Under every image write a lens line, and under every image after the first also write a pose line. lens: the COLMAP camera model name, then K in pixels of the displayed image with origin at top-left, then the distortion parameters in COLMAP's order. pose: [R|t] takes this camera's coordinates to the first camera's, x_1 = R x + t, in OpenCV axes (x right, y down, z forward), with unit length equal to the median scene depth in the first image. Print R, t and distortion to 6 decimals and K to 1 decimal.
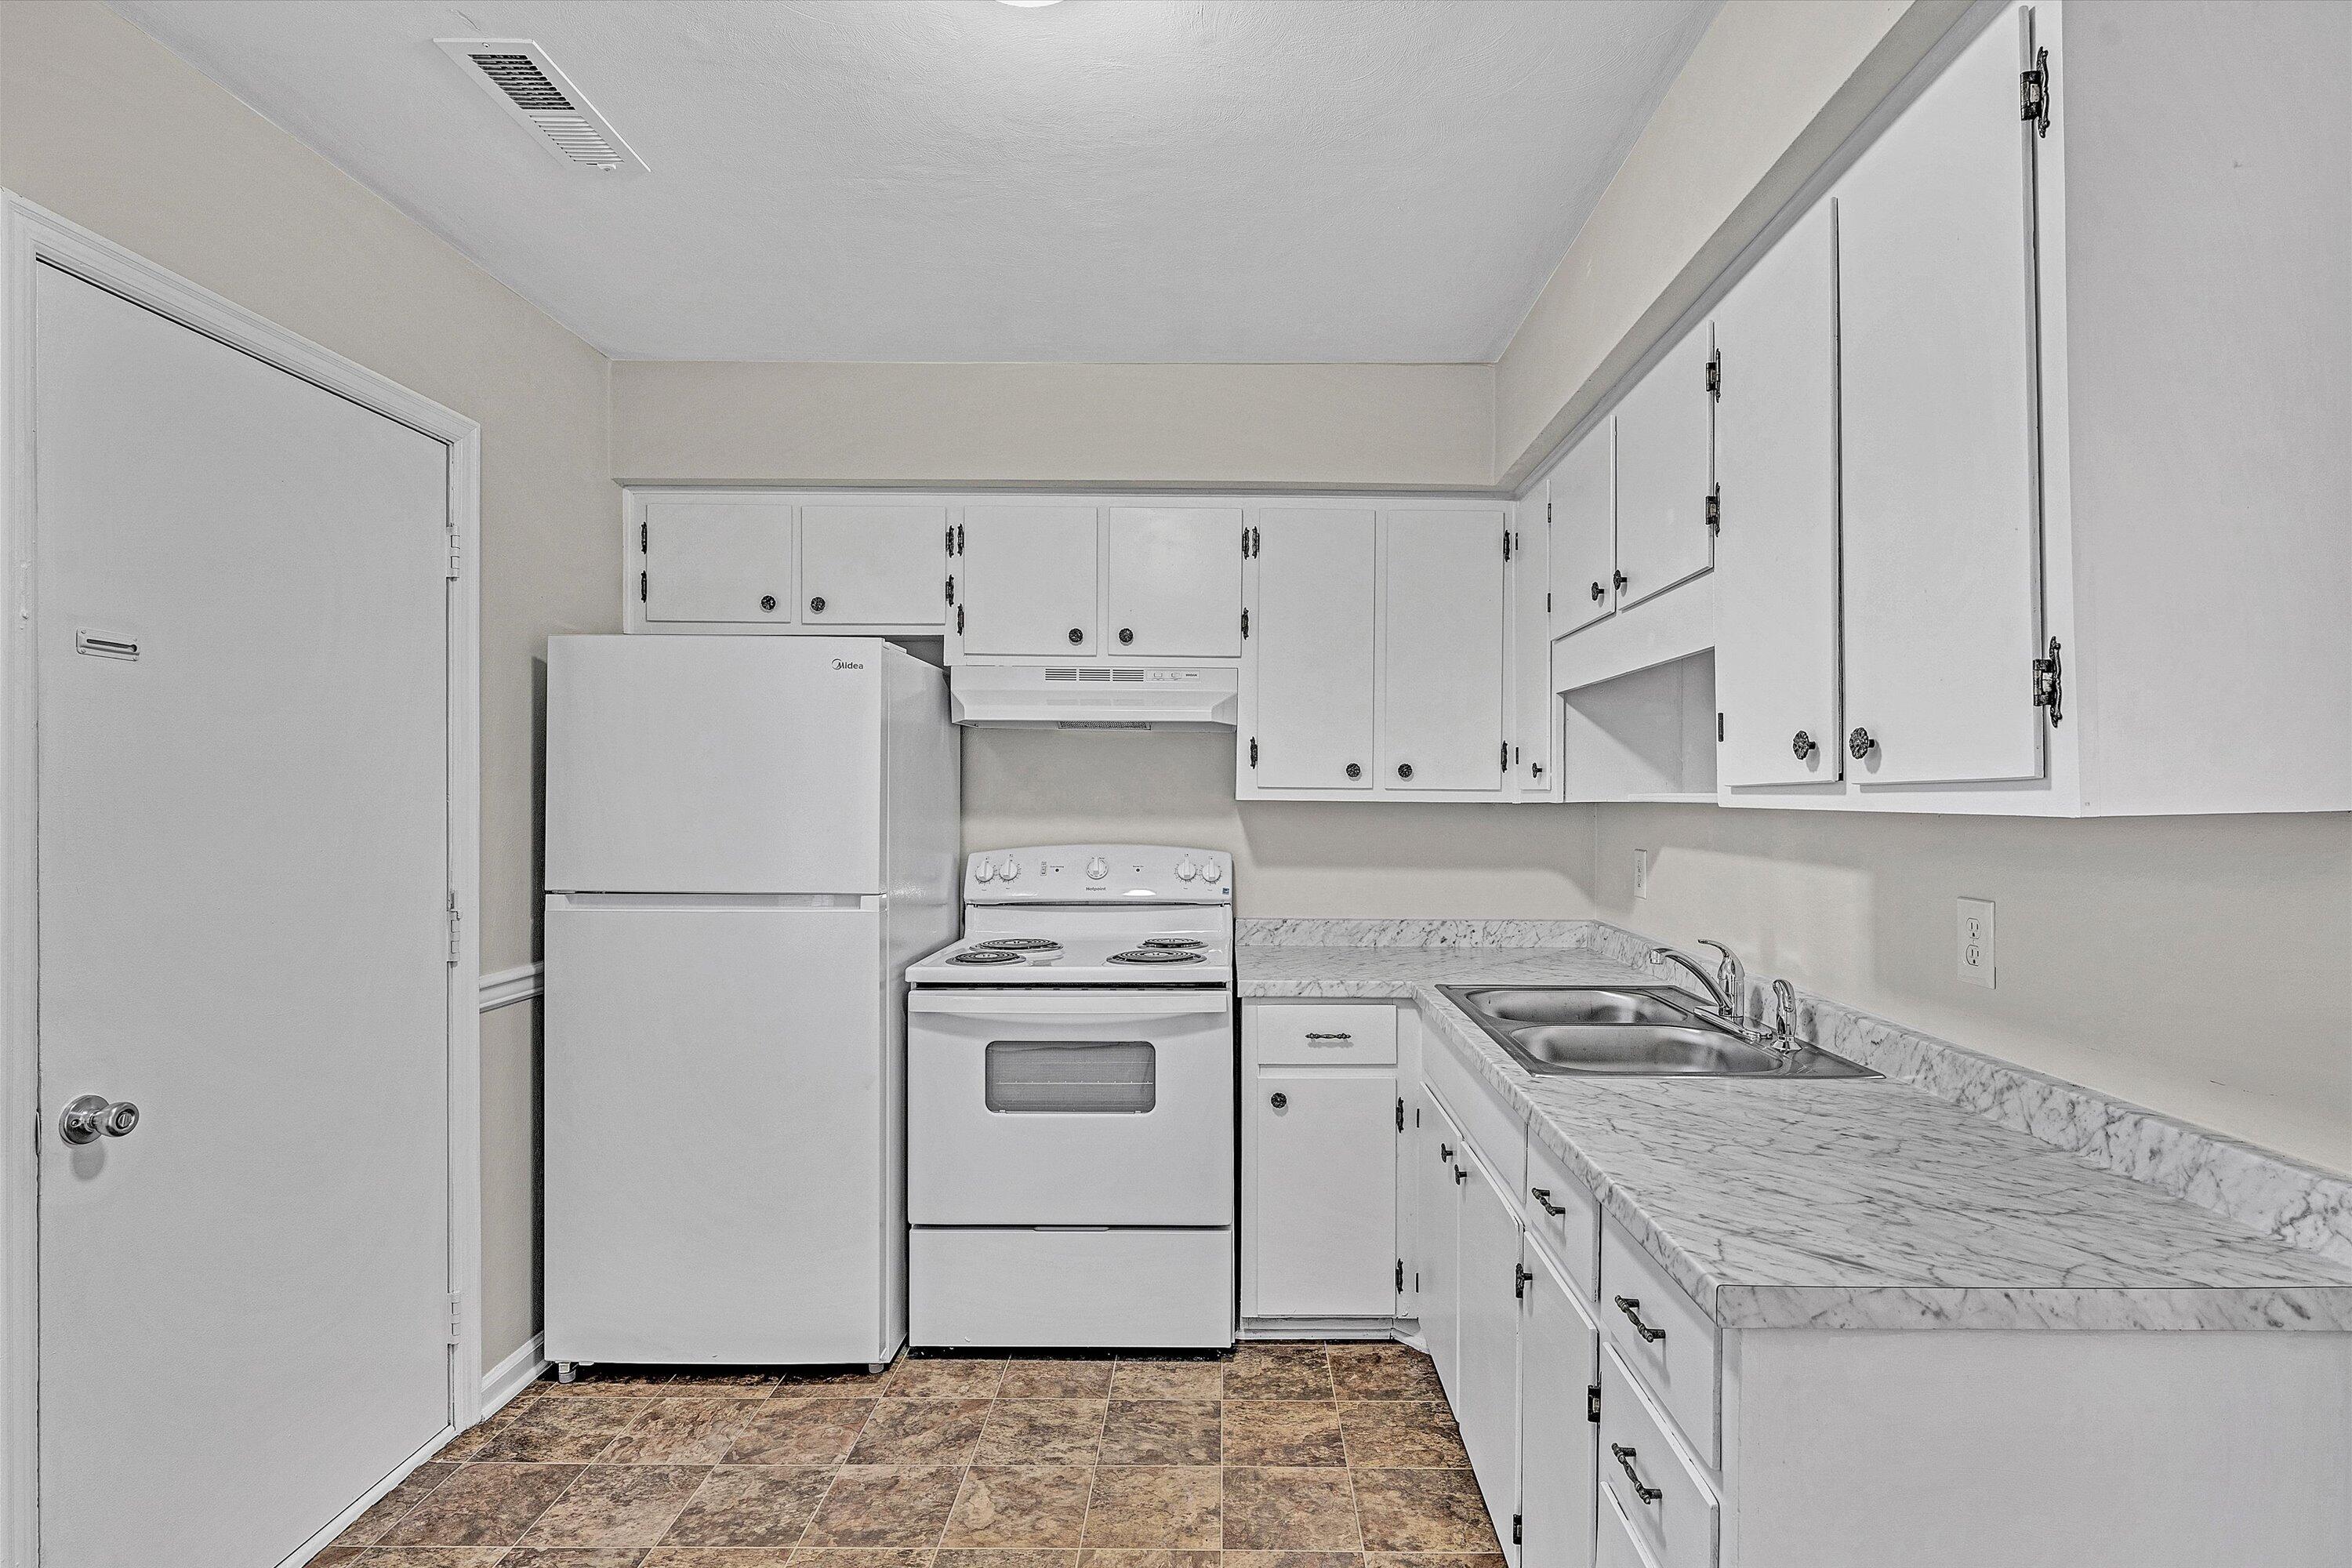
lens RADIAL K [[1130.4, 0, 1218.1], [0, 1130.4, 788.4], [0, 0, 1]] dist [-0.000038, -0.000729]
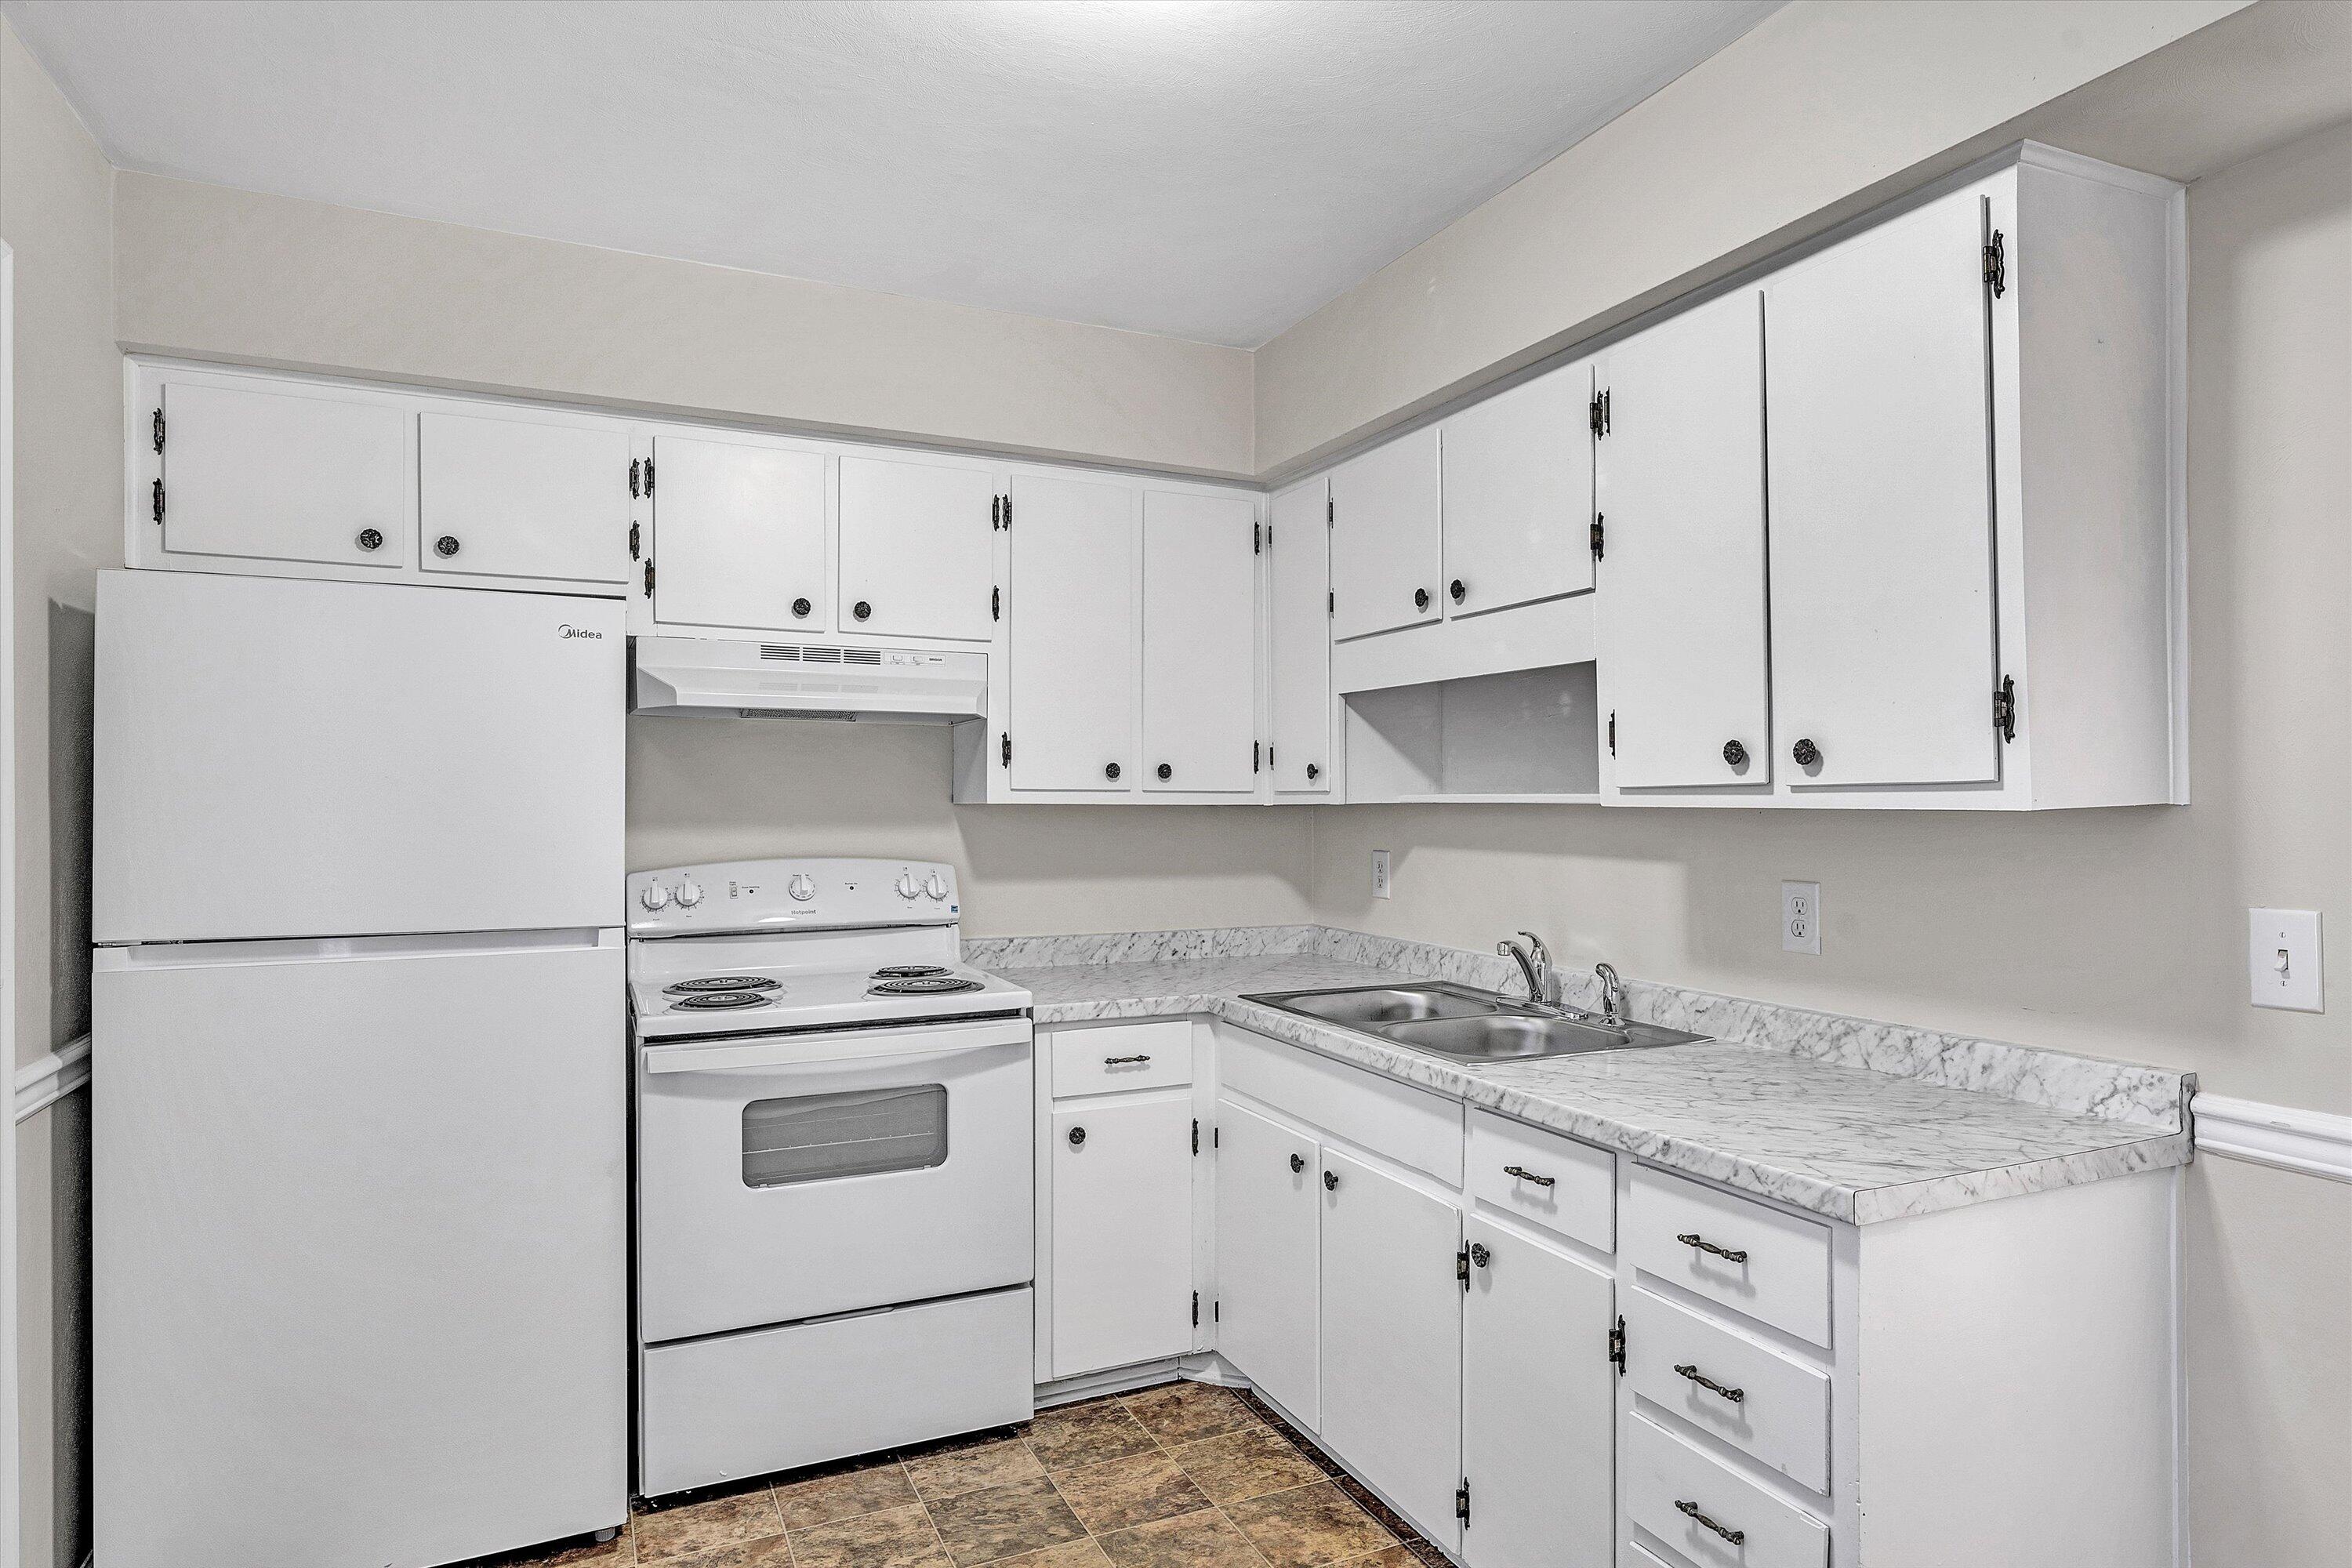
lens RADIAL K [[1340.6, 0, 1176.0], [0, 1340.6, 784.0], [0, 0, 1]] dist [0.000937, 0.000538]
pose [[0.907654, -0.000305, 0.419719, -0.338521], [0.002243, 0.999989, -0.004123, -0.000730], [-0.419713, 0.004683, 0.907645, -0.008482]]
